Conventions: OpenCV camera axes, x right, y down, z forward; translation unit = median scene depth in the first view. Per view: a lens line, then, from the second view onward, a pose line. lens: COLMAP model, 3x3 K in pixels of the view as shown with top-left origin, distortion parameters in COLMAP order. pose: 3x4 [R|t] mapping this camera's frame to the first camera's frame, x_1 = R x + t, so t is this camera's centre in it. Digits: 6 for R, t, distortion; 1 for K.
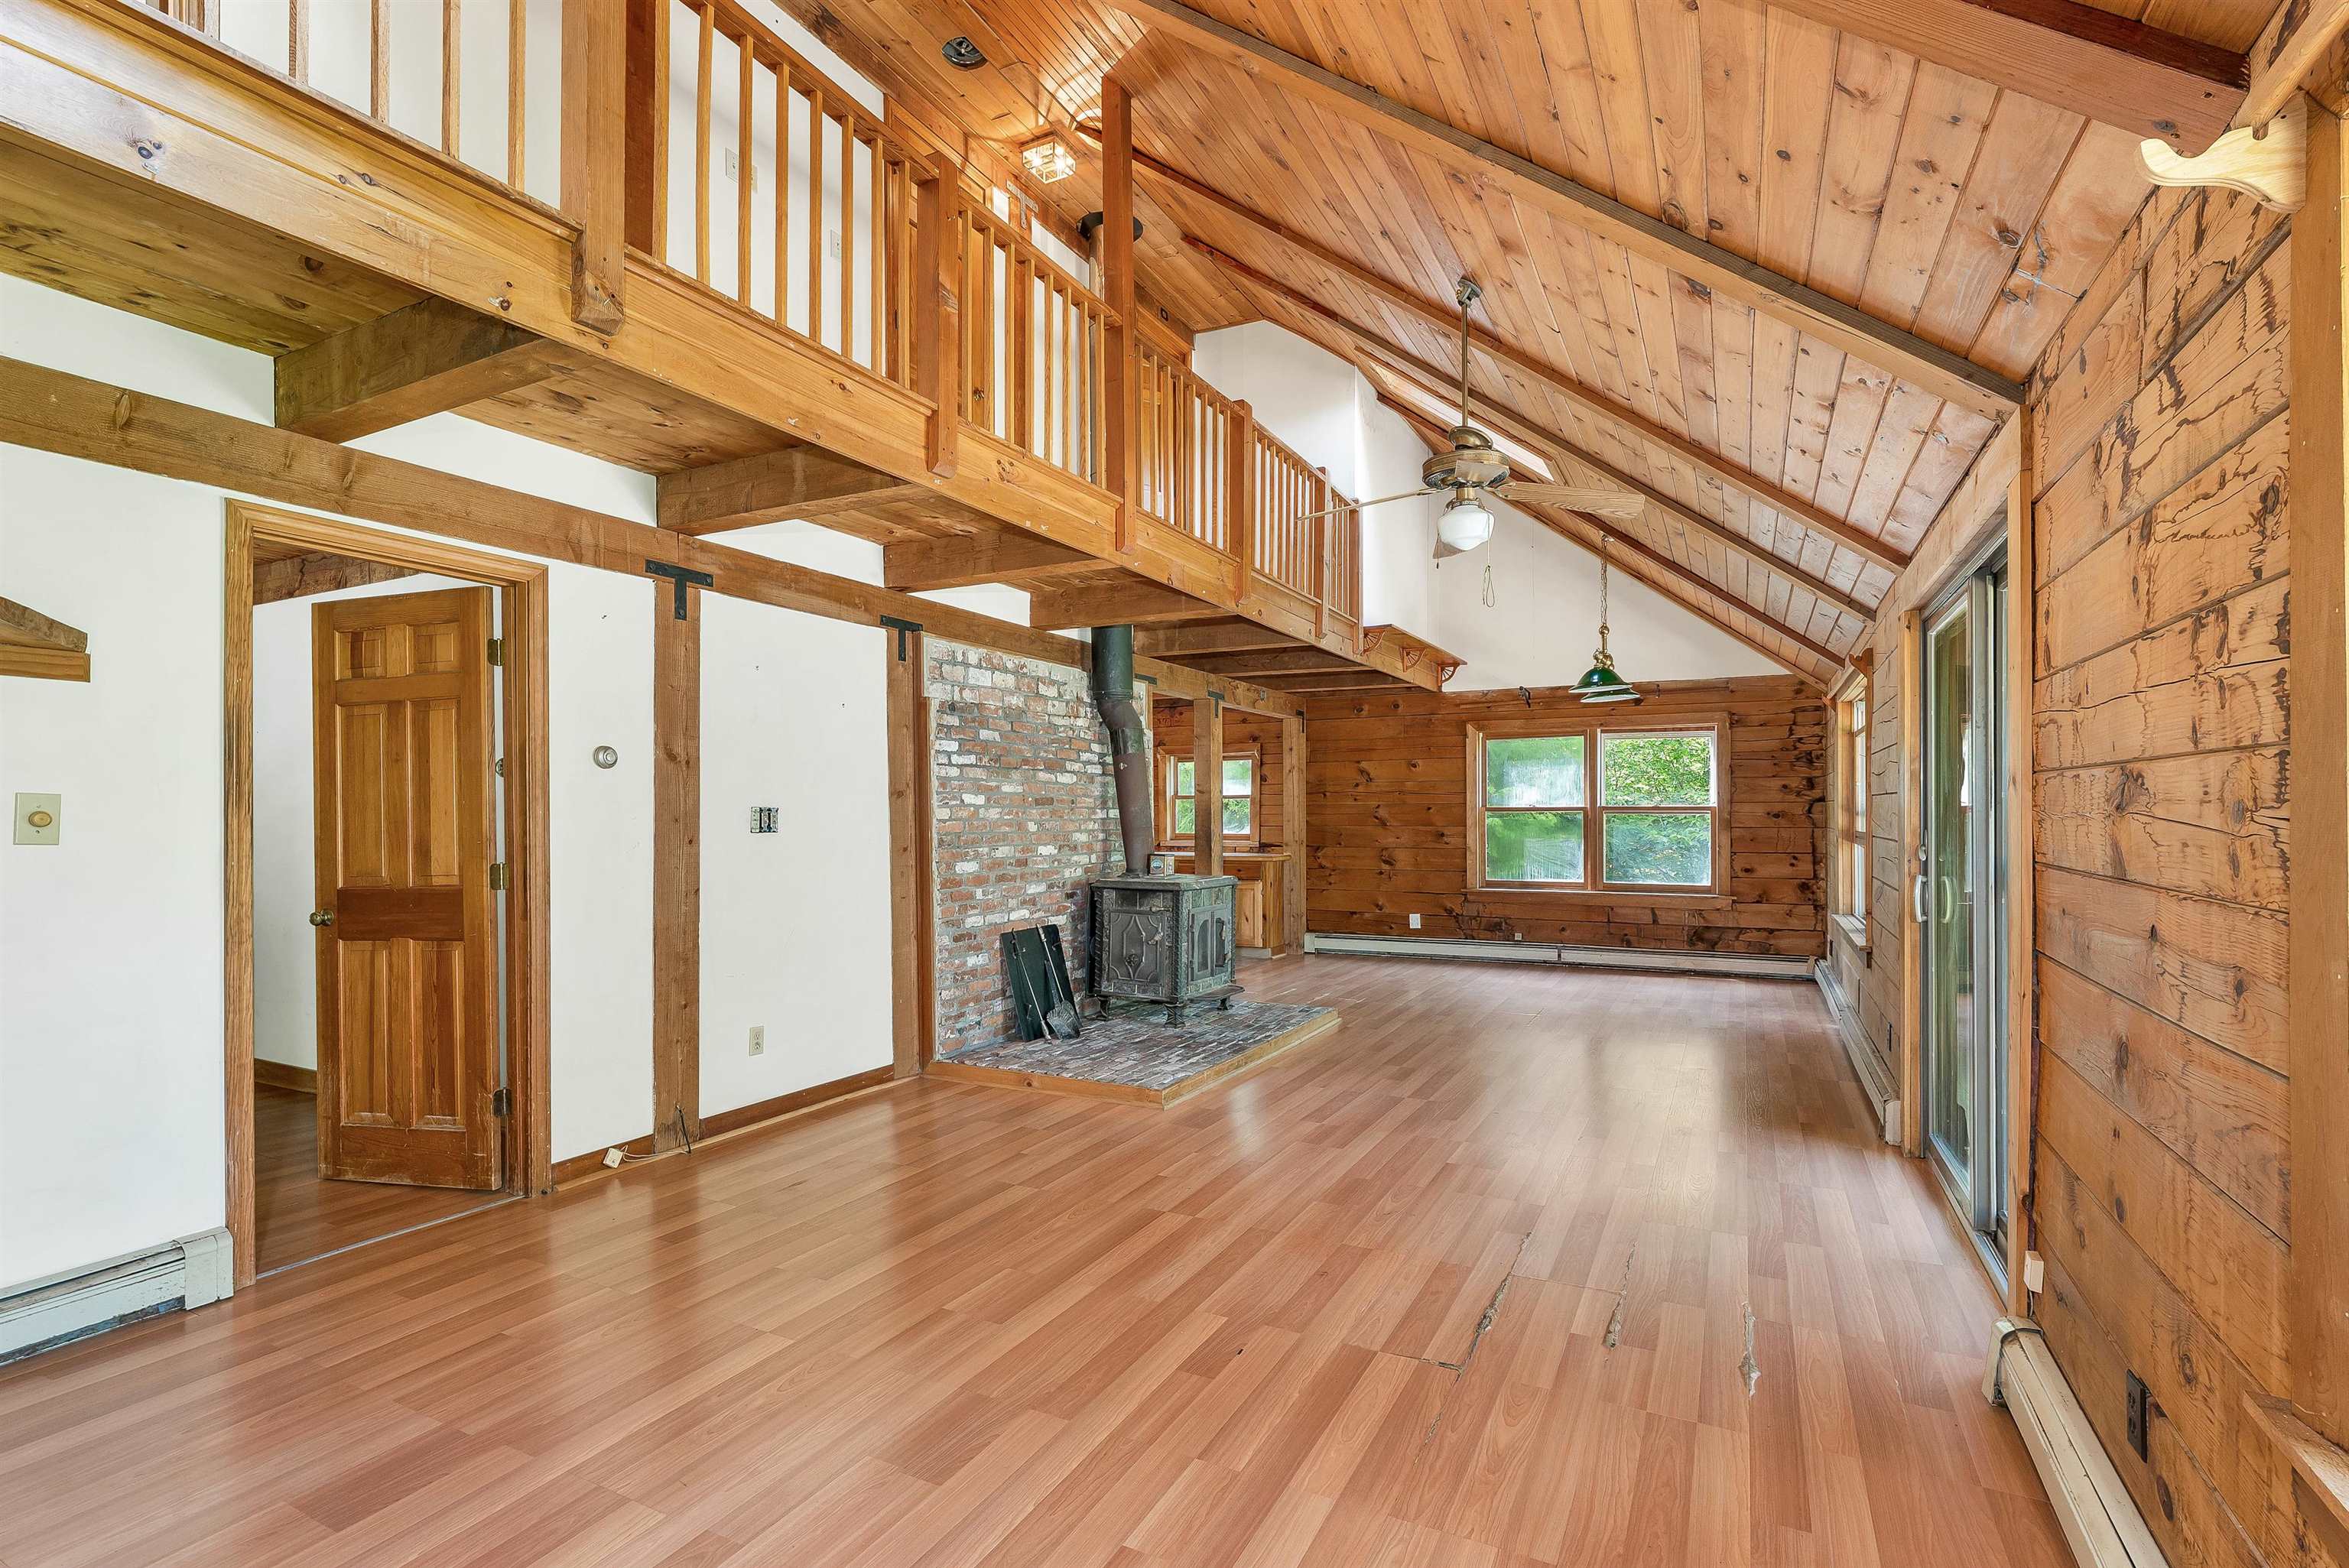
lens RADIAL K [[1090.3, 0, 1173.8], [0, 1090.3, 816.5], [0, 0, 1]] dist [-0.000313, 0.000086]
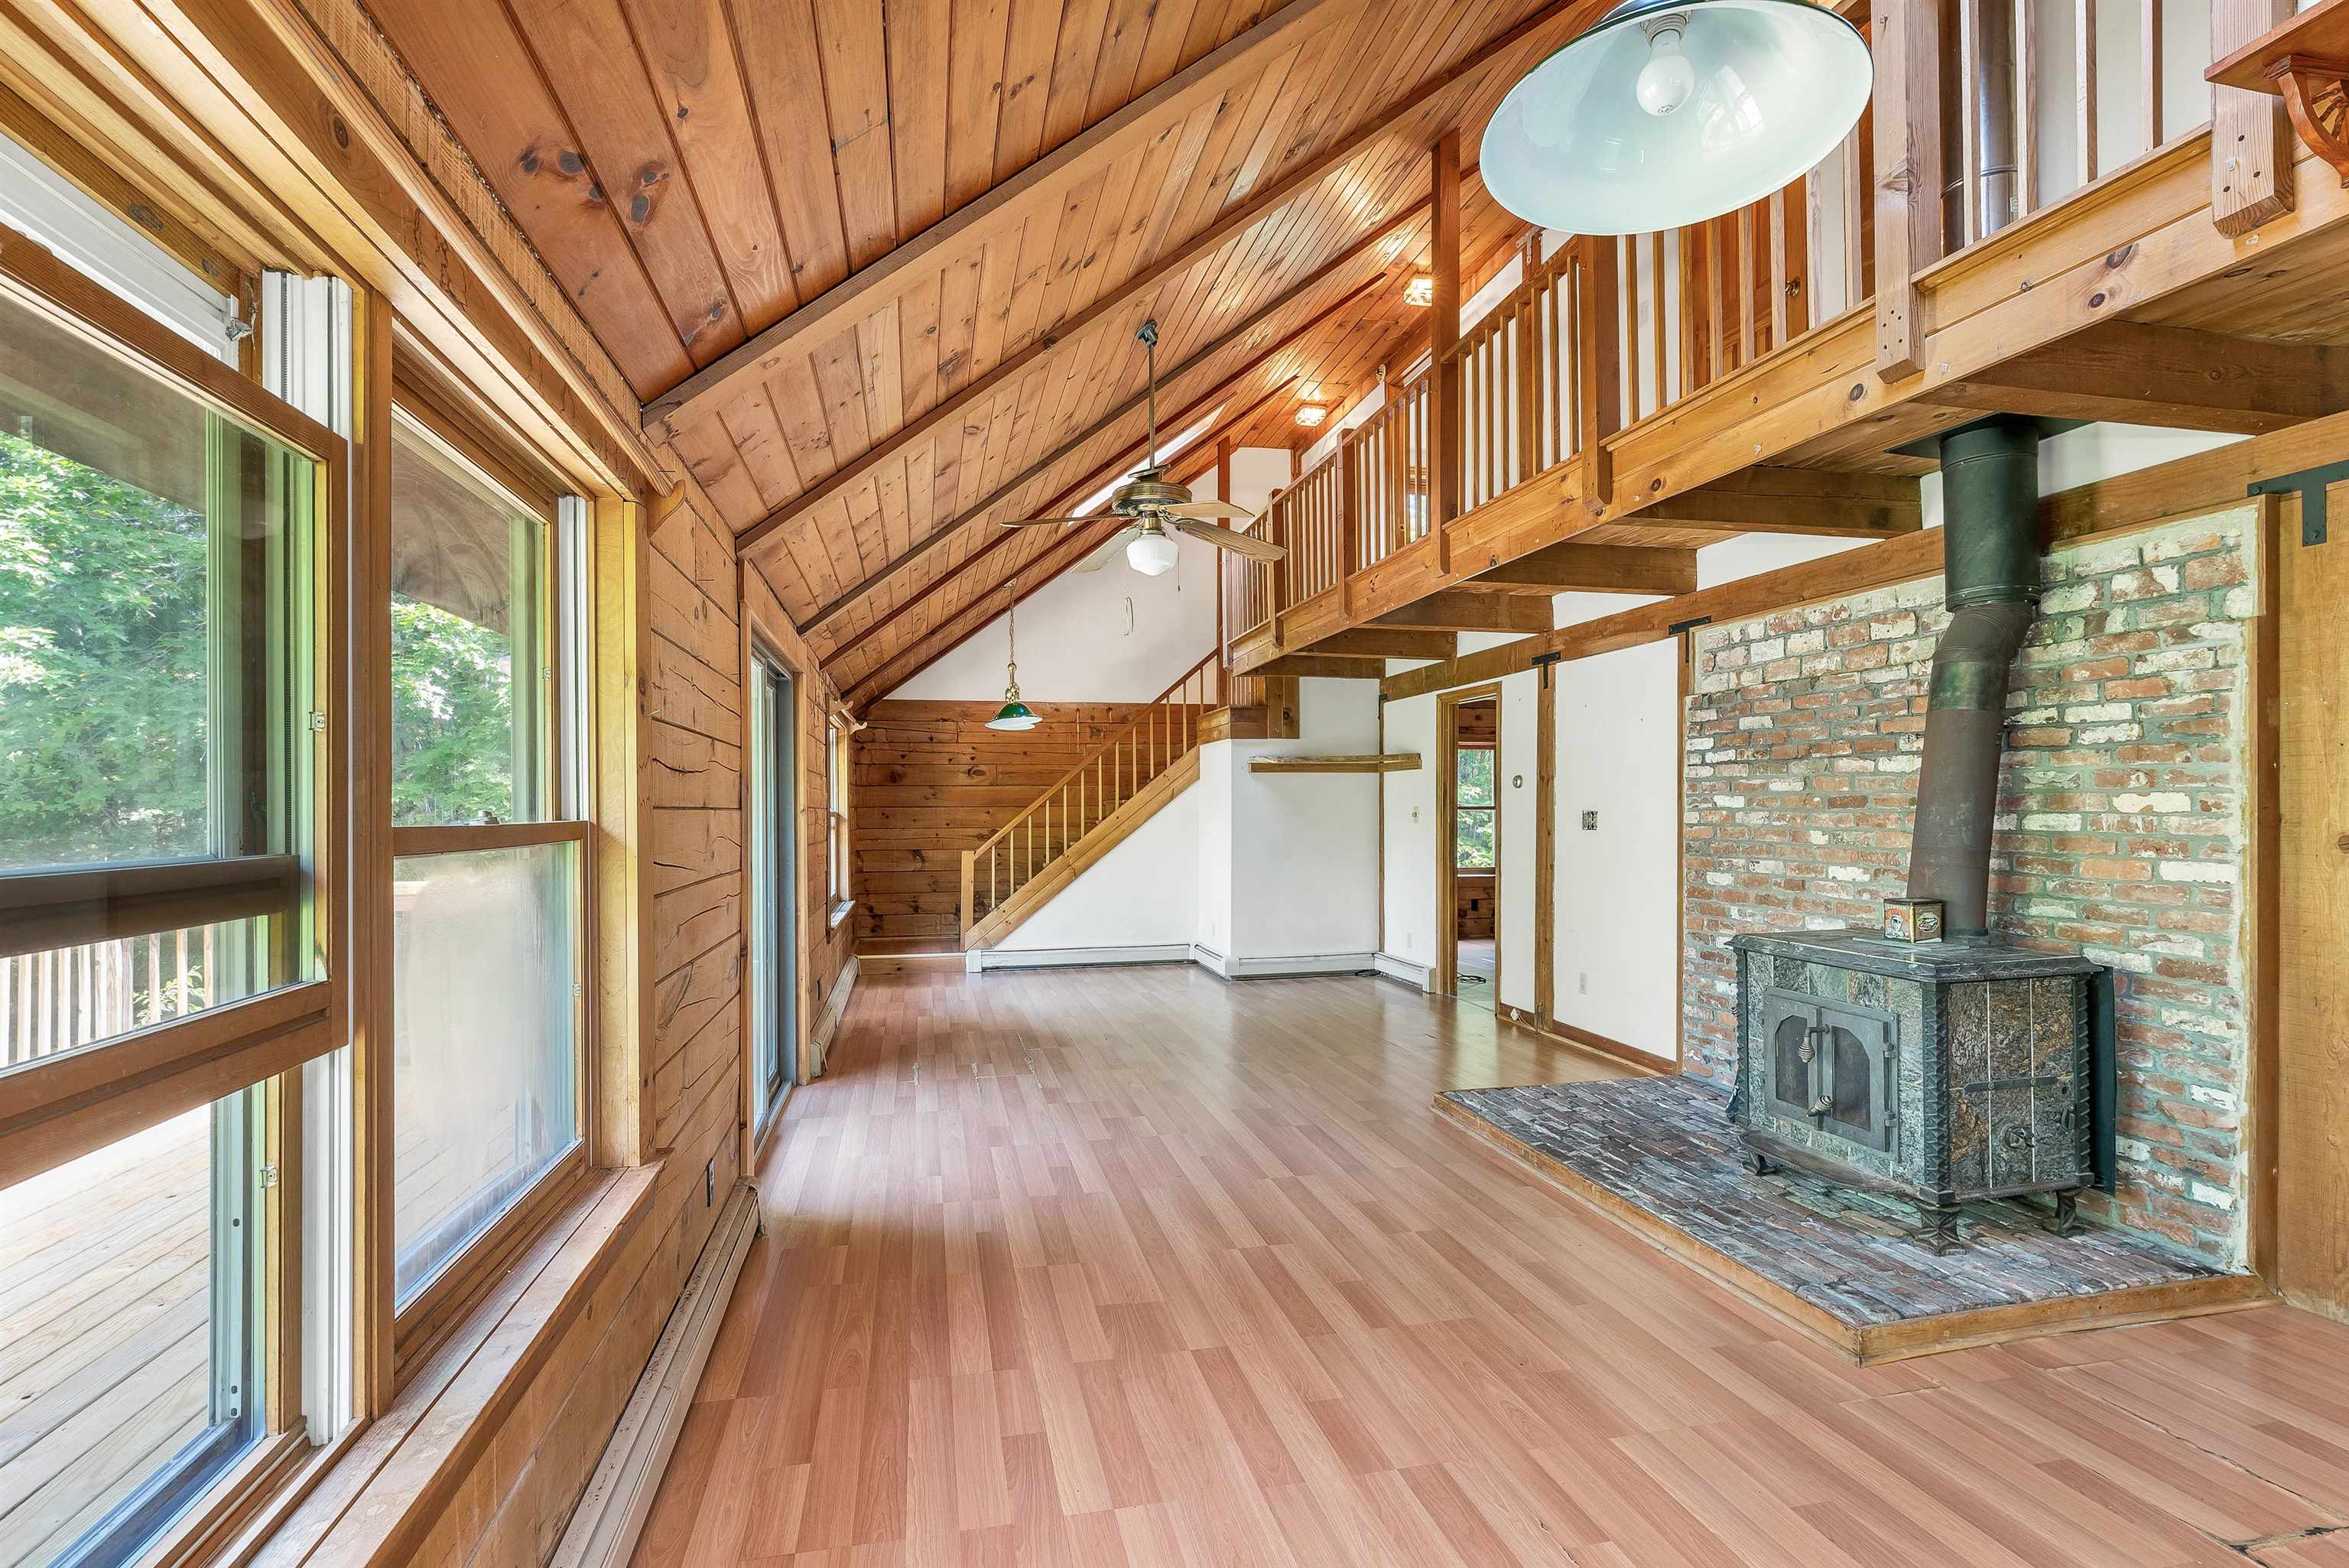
lens RADIAL K [[1128.5, 0, 1181.4], [0, 1128.5, 806.5], [0, 0, 1]] dist [-0.000852, 0.000130]
pose [[-0.760192, 0.007908, -0.649650, 0.730125], [0.006948, 0.999968, 0.004043, -0.018522], [0.649661, -0.001440, -0.760223, 1.408322]]
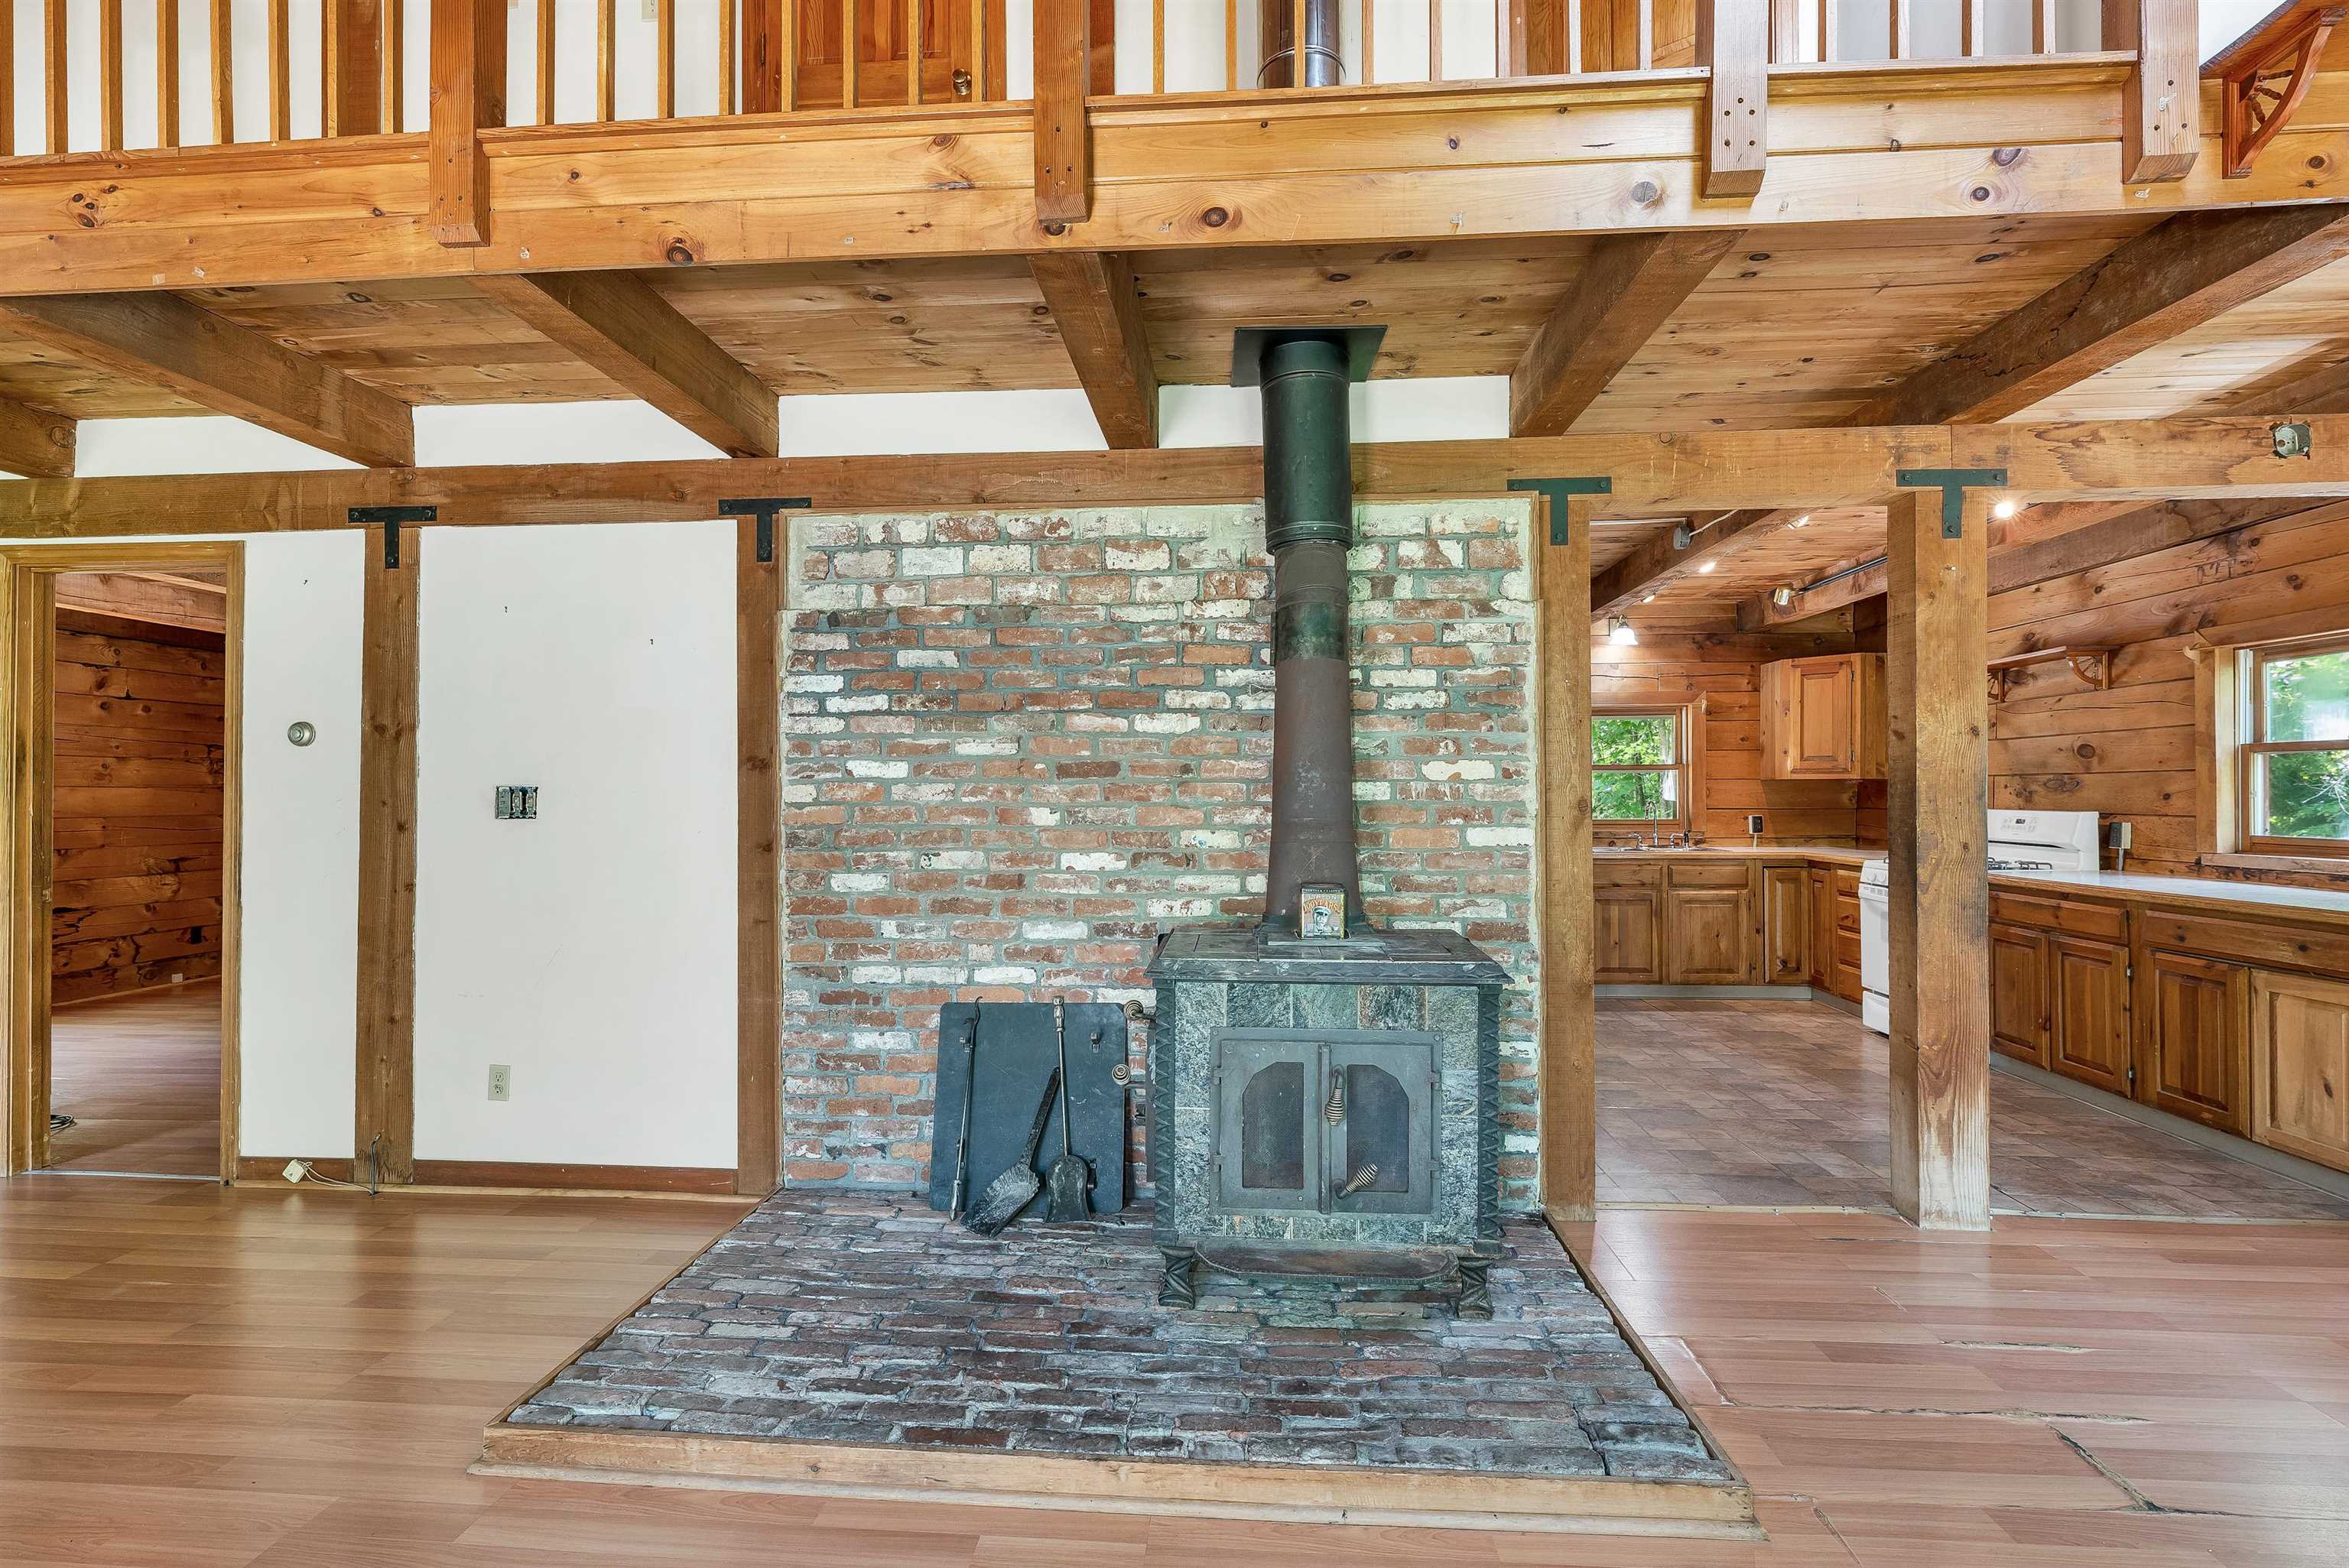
lens RADIAL K [[1075.8, 0, 1176.1], [0, 1075.8, 792.1], [0, 0, 1]] dist [-0.001099, -0.000391]
pose [[0.393130, -0.000897, -0.919482, 0.424187], [0.000888, 0.999999, -0.000597, -0.002759], [0.919483, -0.000582, 0.393130, 0.926673]]
